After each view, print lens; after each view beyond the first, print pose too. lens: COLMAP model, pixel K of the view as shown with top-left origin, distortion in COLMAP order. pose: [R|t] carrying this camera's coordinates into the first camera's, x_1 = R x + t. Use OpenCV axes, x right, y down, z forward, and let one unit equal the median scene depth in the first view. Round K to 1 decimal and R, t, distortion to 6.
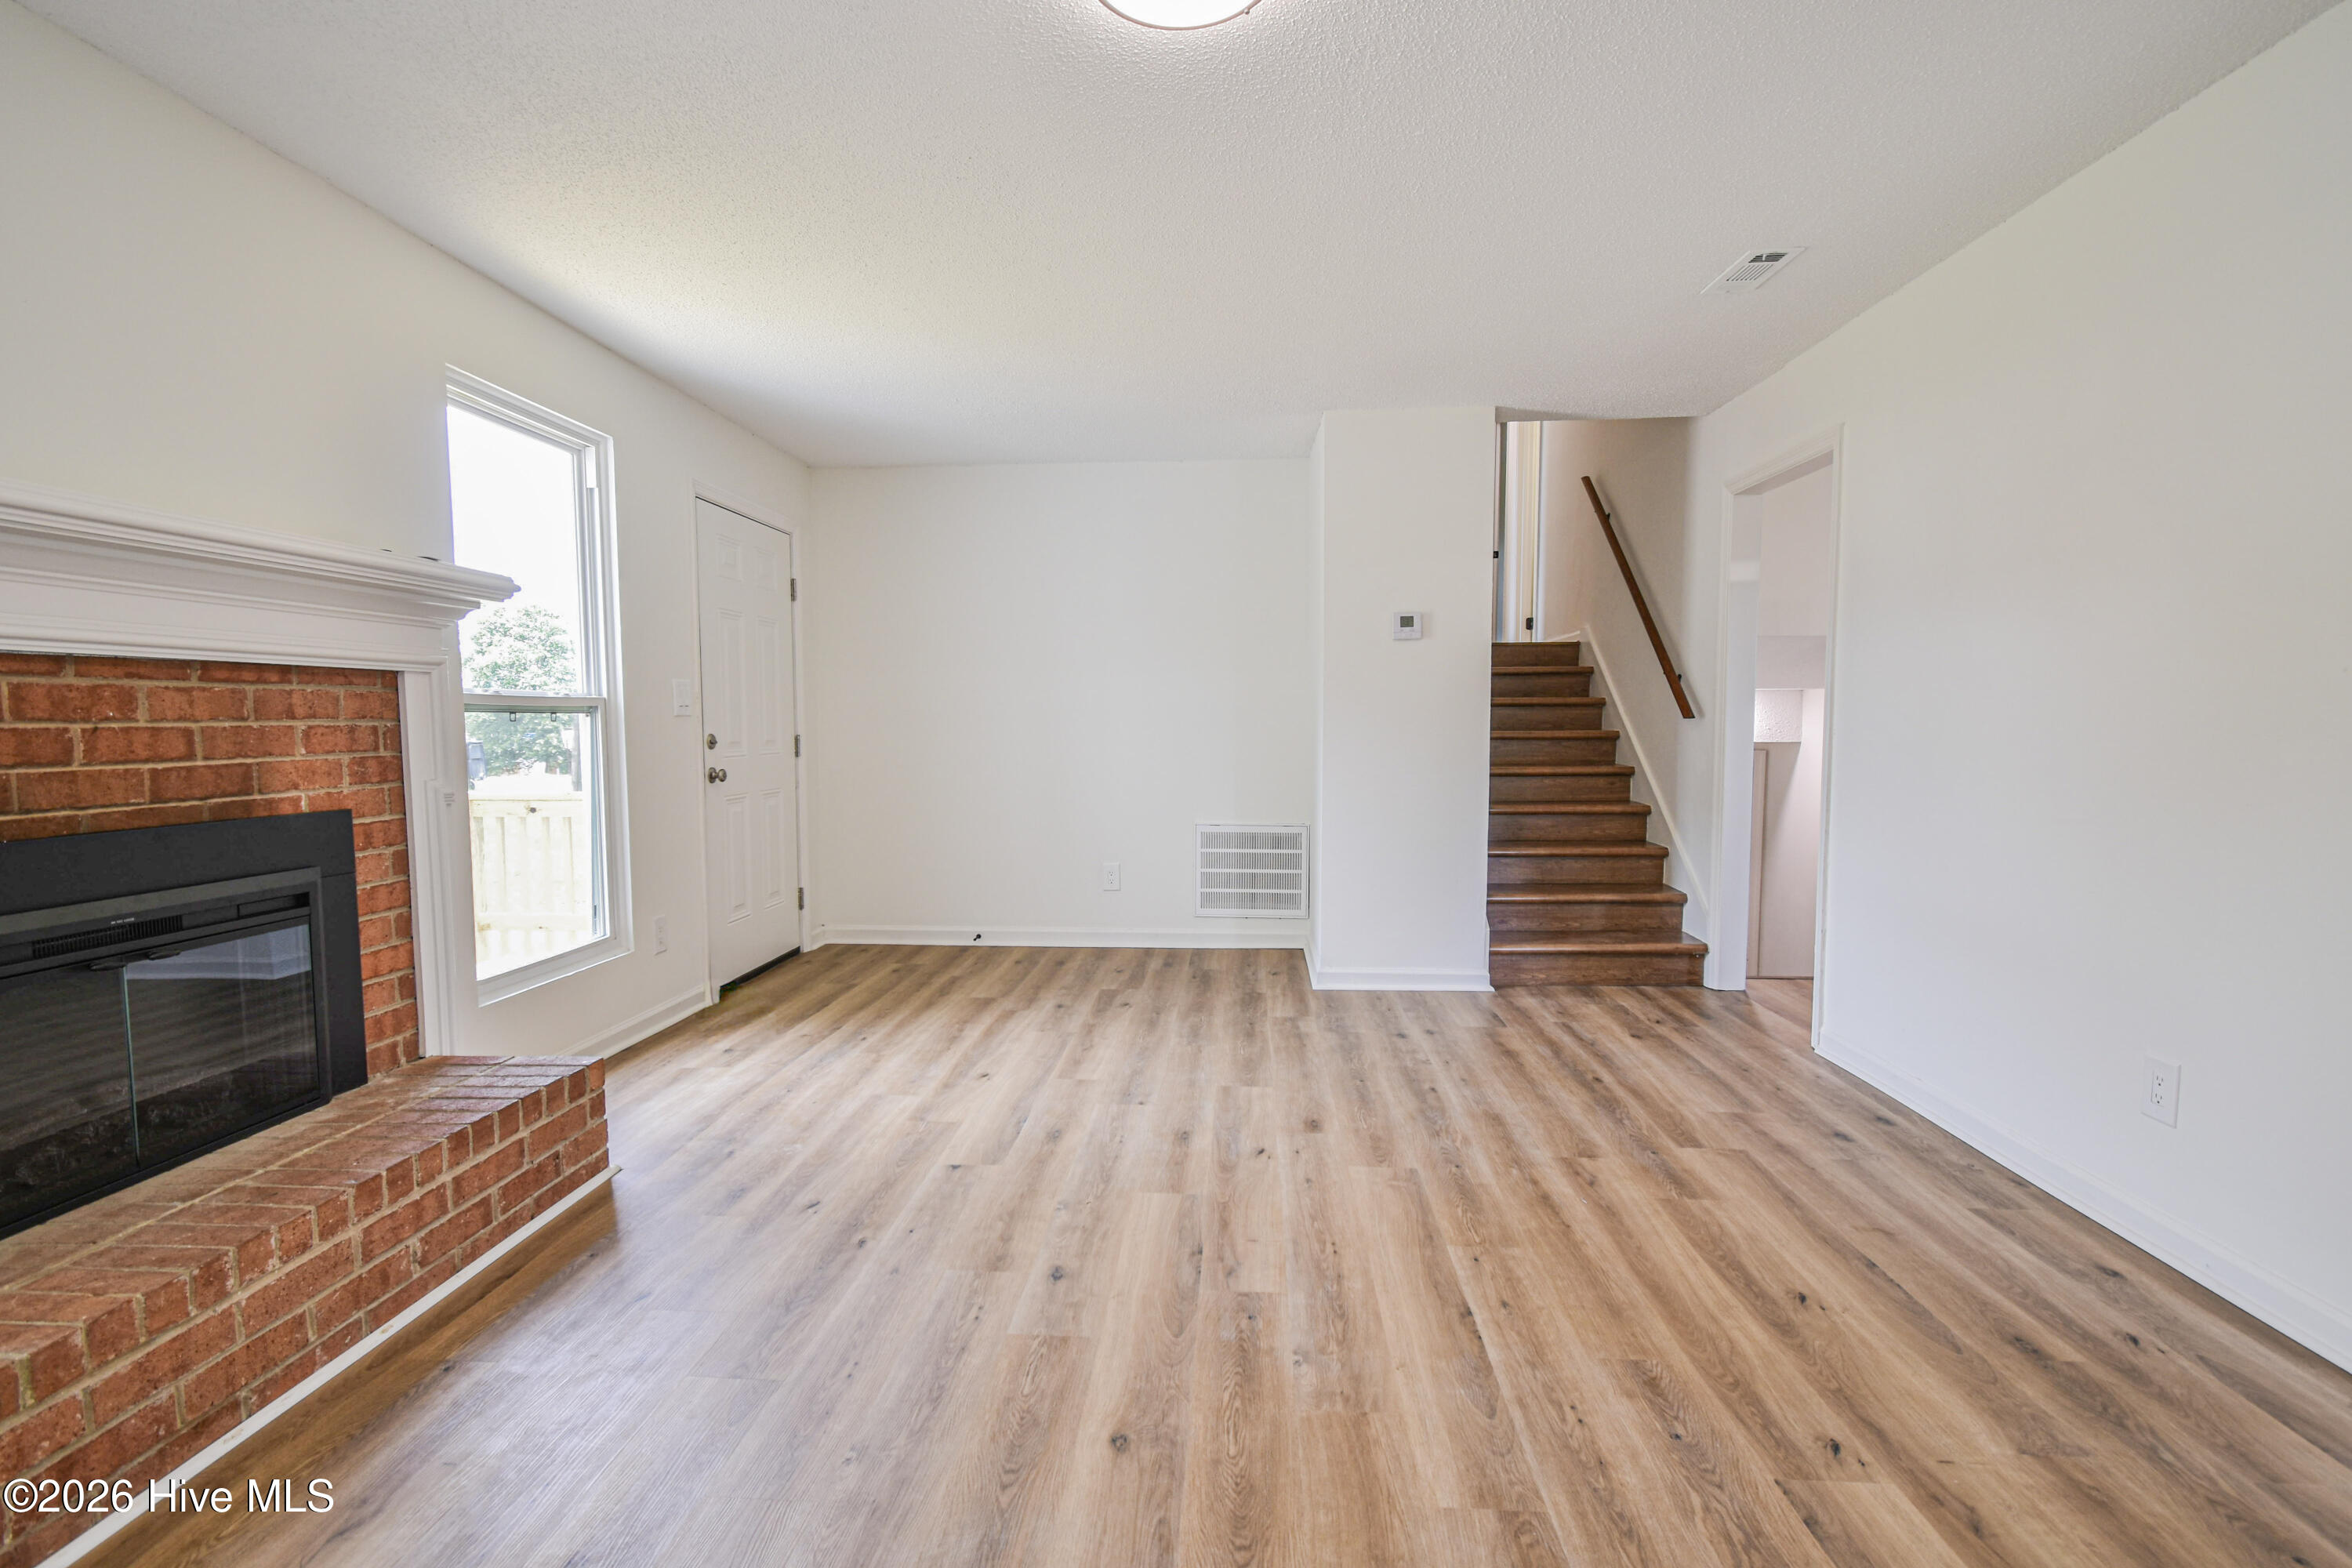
lens RADIAL K [[1061.5, 0, 1191.6], [0, 1061.5, 790.8], [0, 0, 1]] dist [-0.000874, 0.000444]
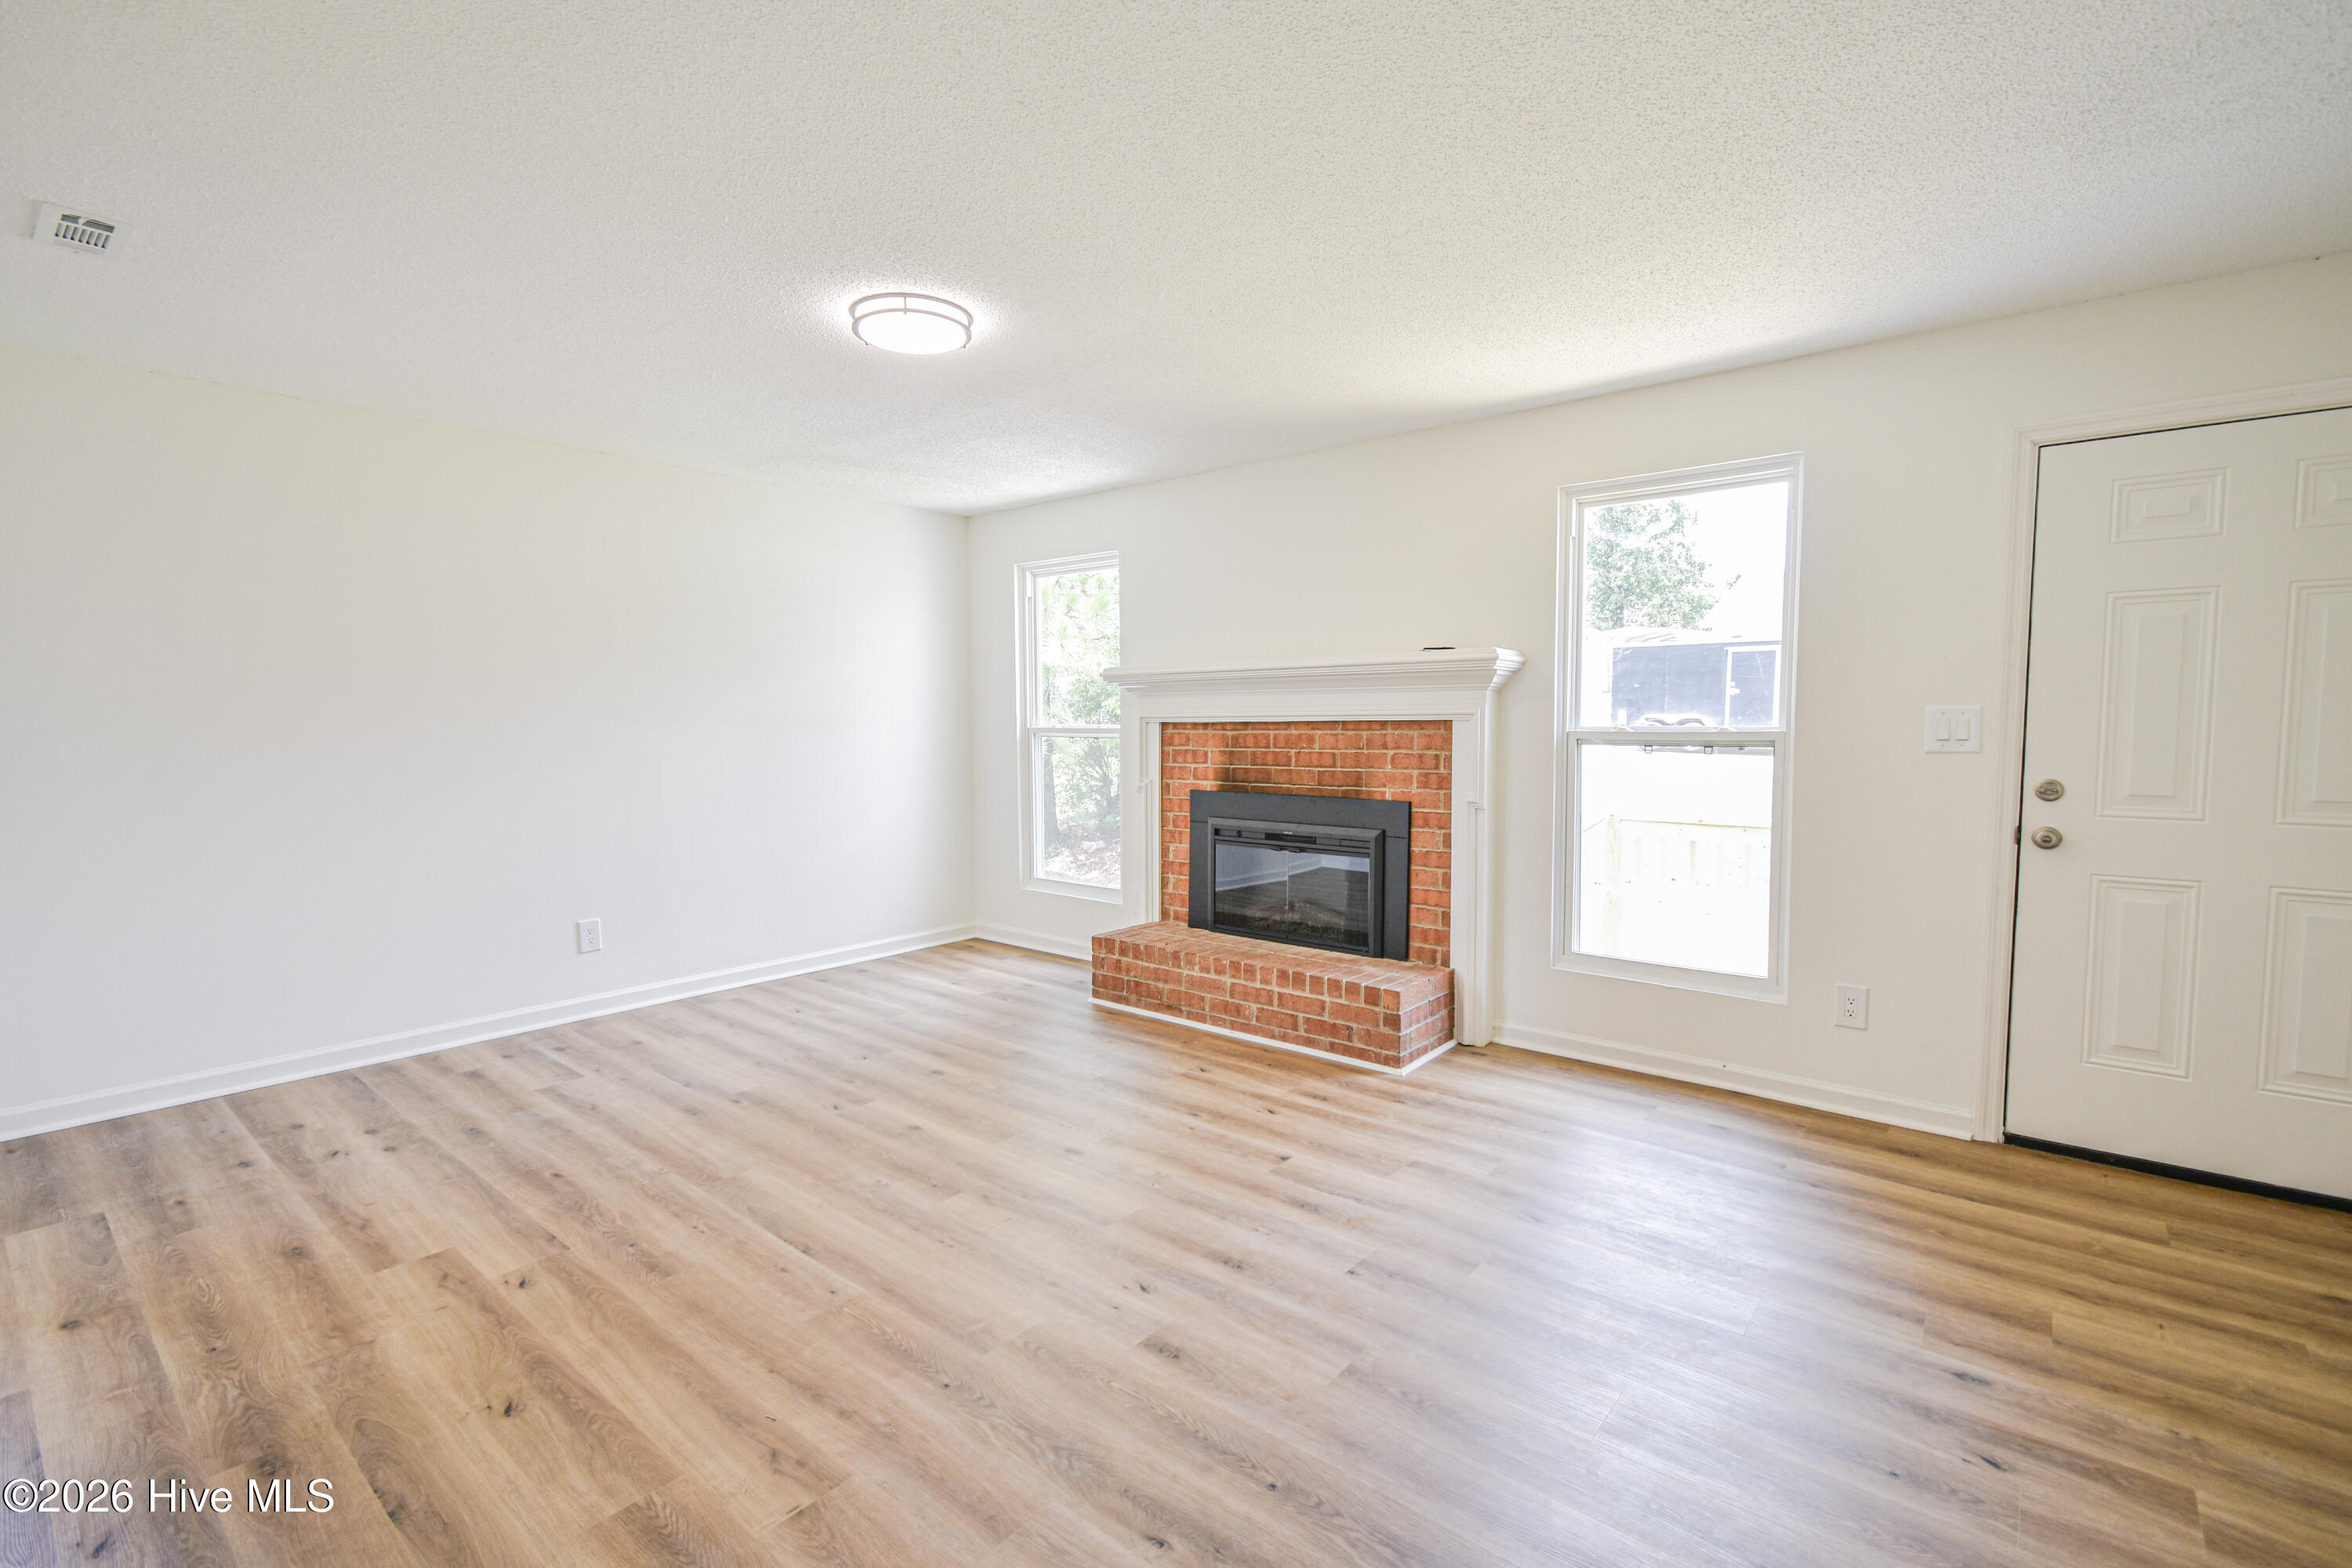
lens RADIAL K [[1047.7, 0, 1161.1], [0, 1047.7, 791.7], [0, 0, 1]] dist [0.003421, -0.000572]
pose [[-0.600218, 0.063112, -0.797343, 0.776907], [-0.045841, 0.992529, 0.113069, -0.167105], [0.798522, 0.104417, -0.592841, 1.625596]]
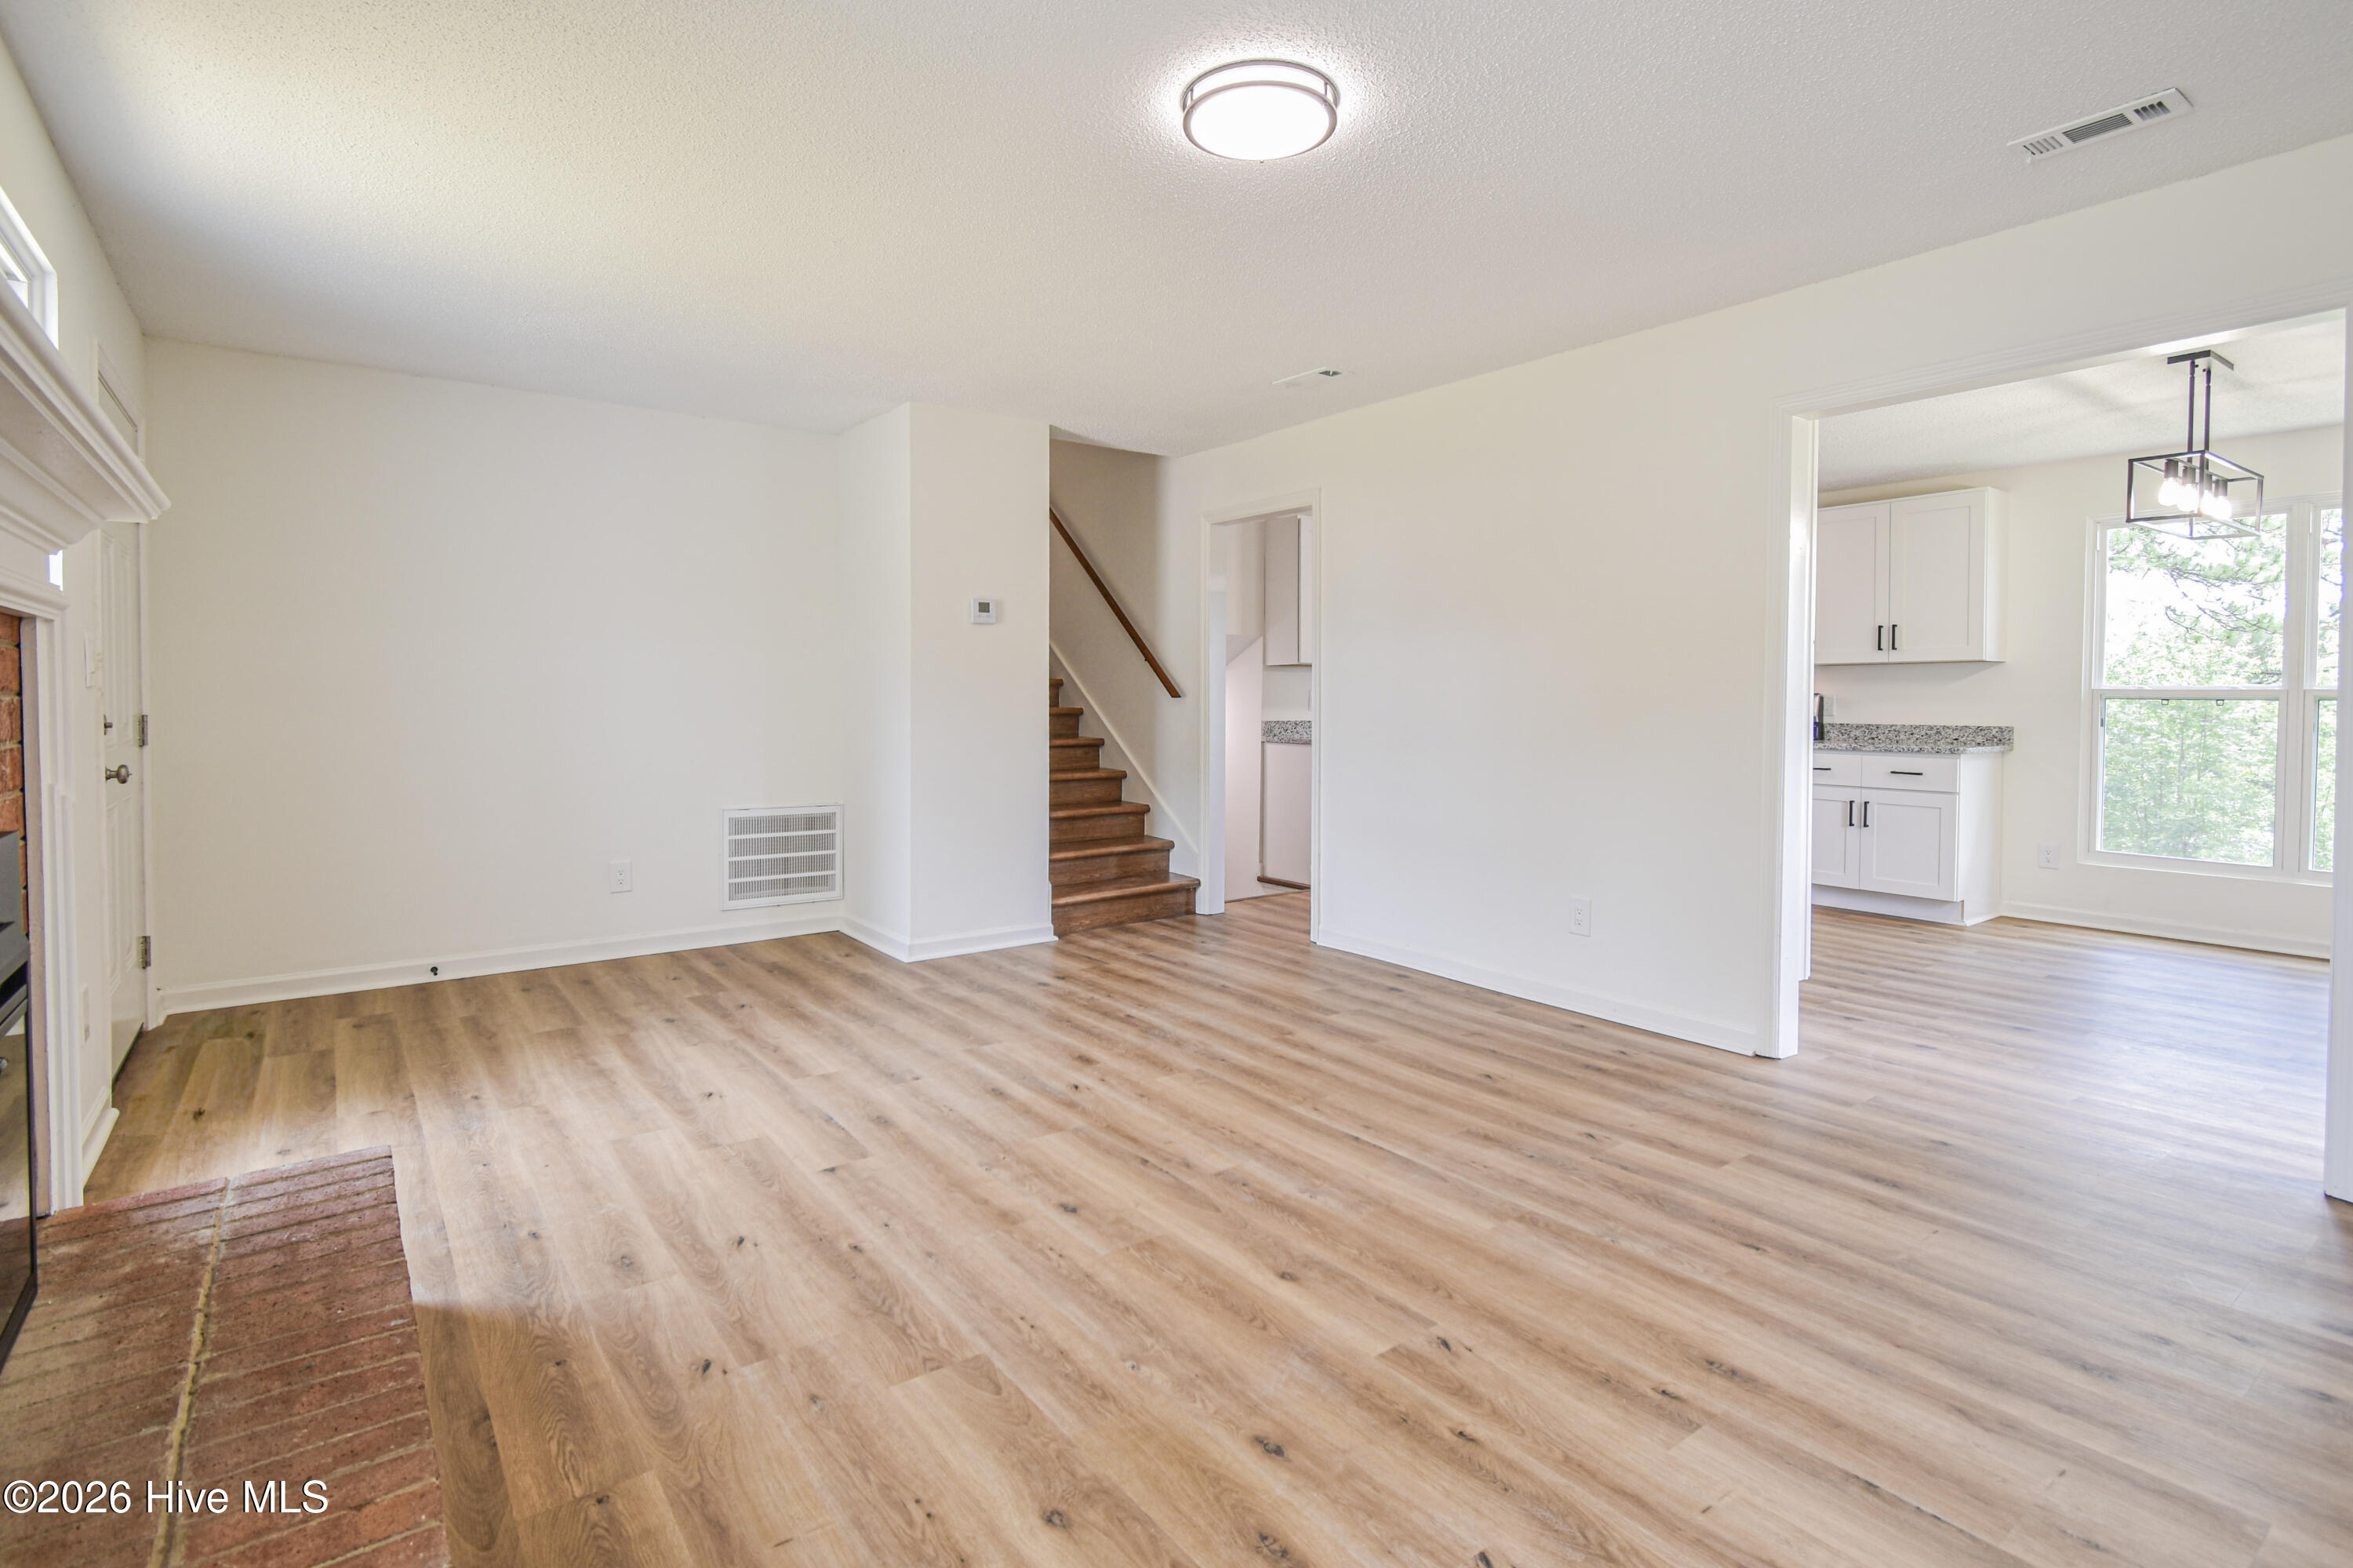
lens RADIAL K [[1102.1, 0, 1167.5], [0, 1102.1, 714.3], [0, 0, 1]] dist [-0.000431, -0.000019]
pose [[0.766580, -0.003901, 0.642137, -0.663188], [0.036827, 0.998603, -0.037897, -0.001313], [-0.641092, 0.052699, 0.765652, 0.042039]]
